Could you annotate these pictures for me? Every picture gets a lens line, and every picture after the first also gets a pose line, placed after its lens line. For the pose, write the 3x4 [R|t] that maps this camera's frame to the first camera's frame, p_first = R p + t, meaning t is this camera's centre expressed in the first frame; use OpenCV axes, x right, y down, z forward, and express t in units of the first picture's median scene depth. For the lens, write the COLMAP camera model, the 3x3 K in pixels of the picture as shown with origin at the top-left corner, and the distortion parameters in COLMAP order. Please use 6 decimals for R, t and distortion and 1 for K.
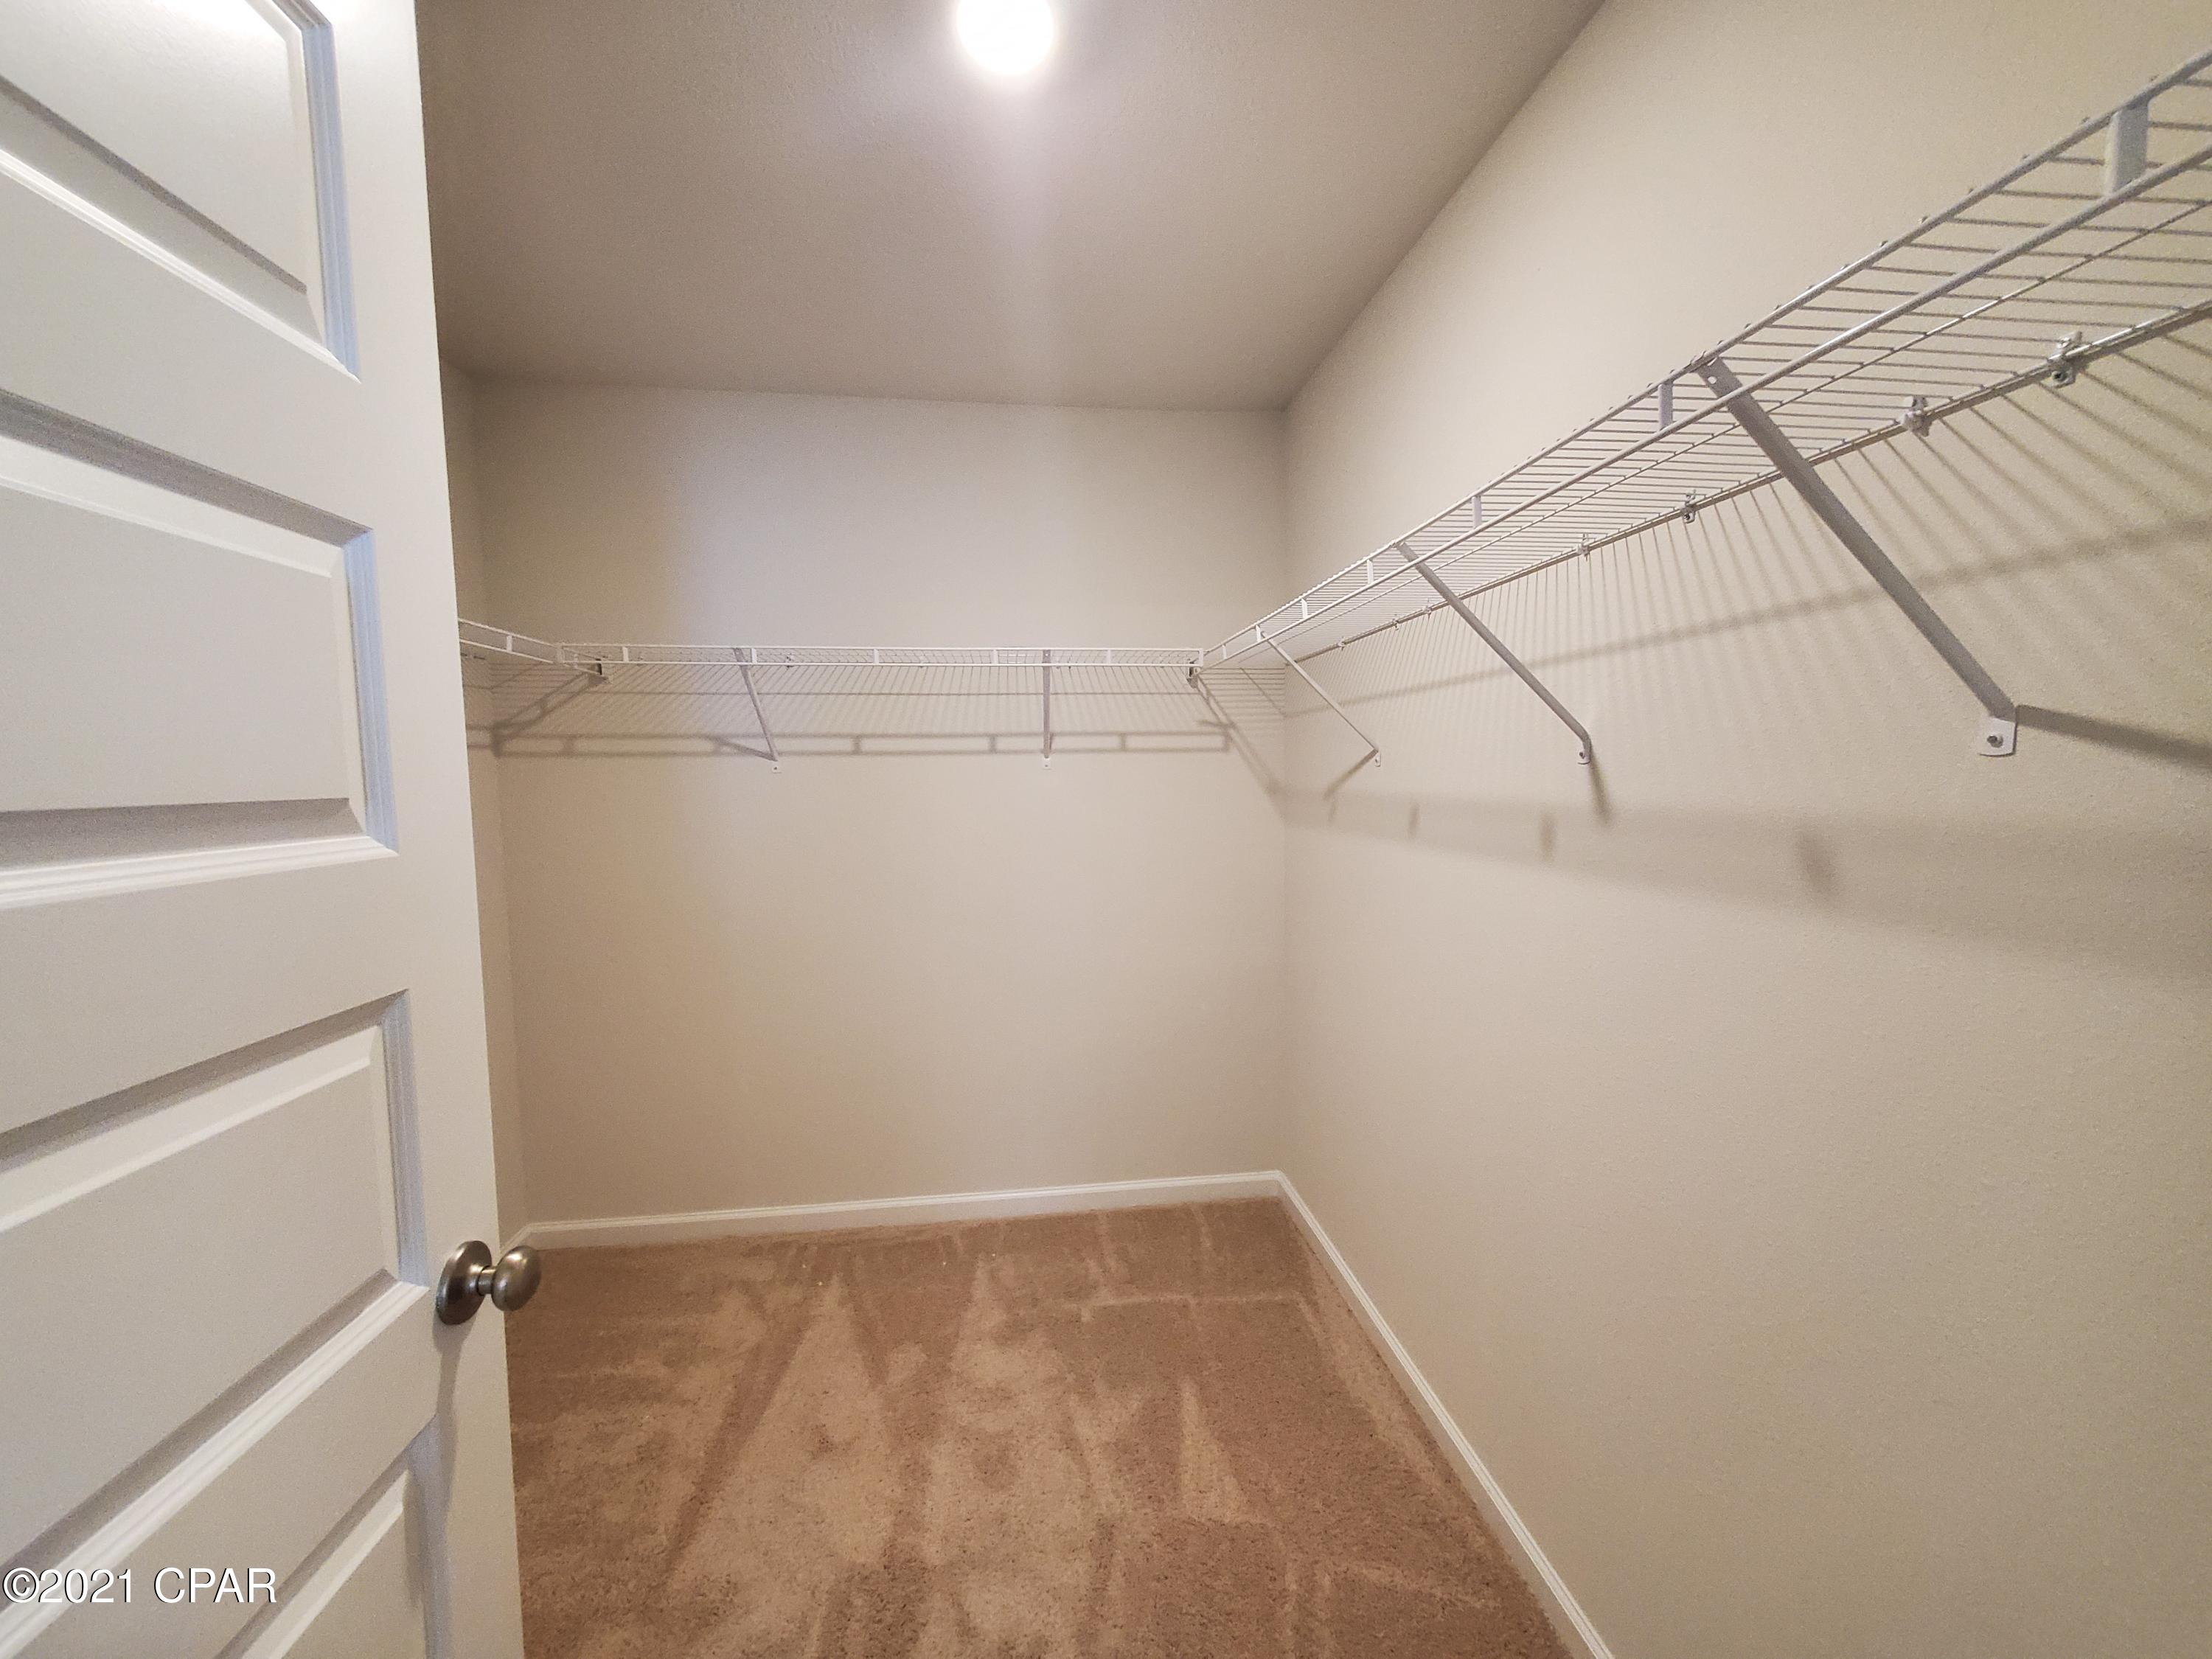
lens RADIAL K [[883.6, 0, 1107.4], [0, 883.6, 836.2], [0, 0, 1]] dist [0.015962, -0.000304]
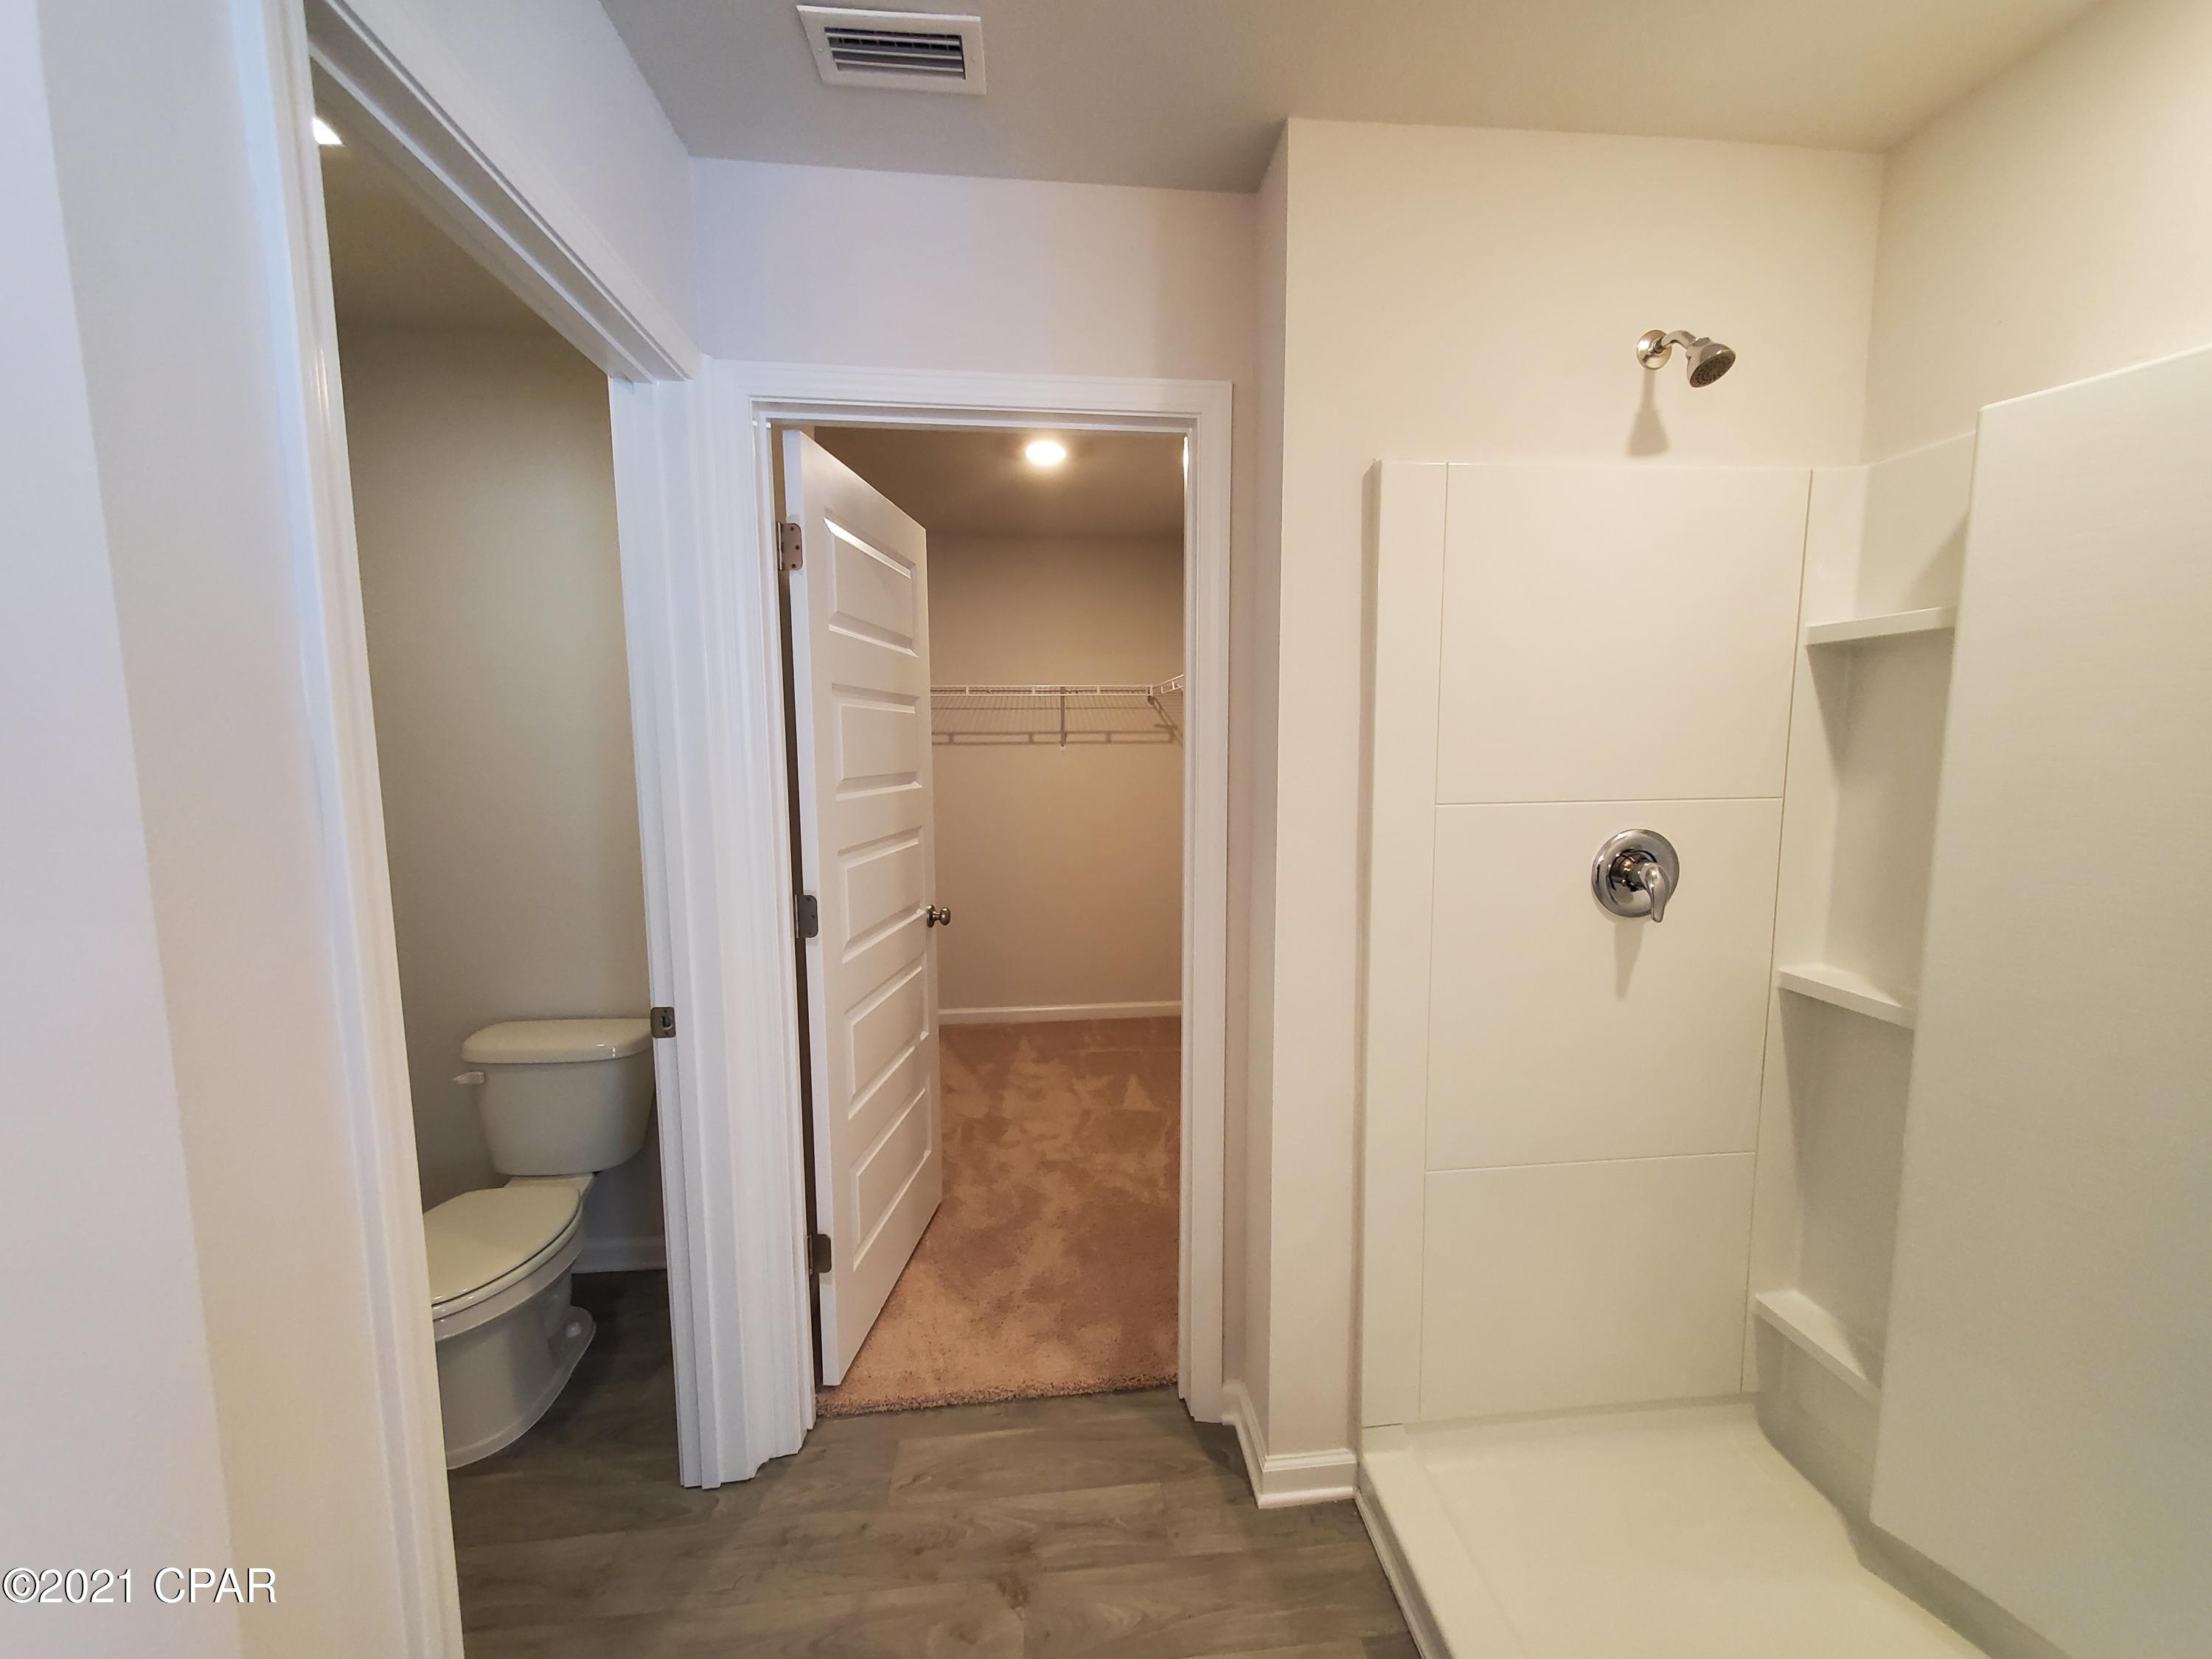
lens RADIAL K [[883.6, 0, 1108.8], [0, 883.6, 836.3], [0, 0, 1]] dist [0.015962, -0.000304]
pose [[0.999789, 0.009184, -0.018366, 0.052186], [-0.008458, 0.999194, 0.039231, 0.015244], [0.018711, -0.039068, 0.999061, -0.694480]]
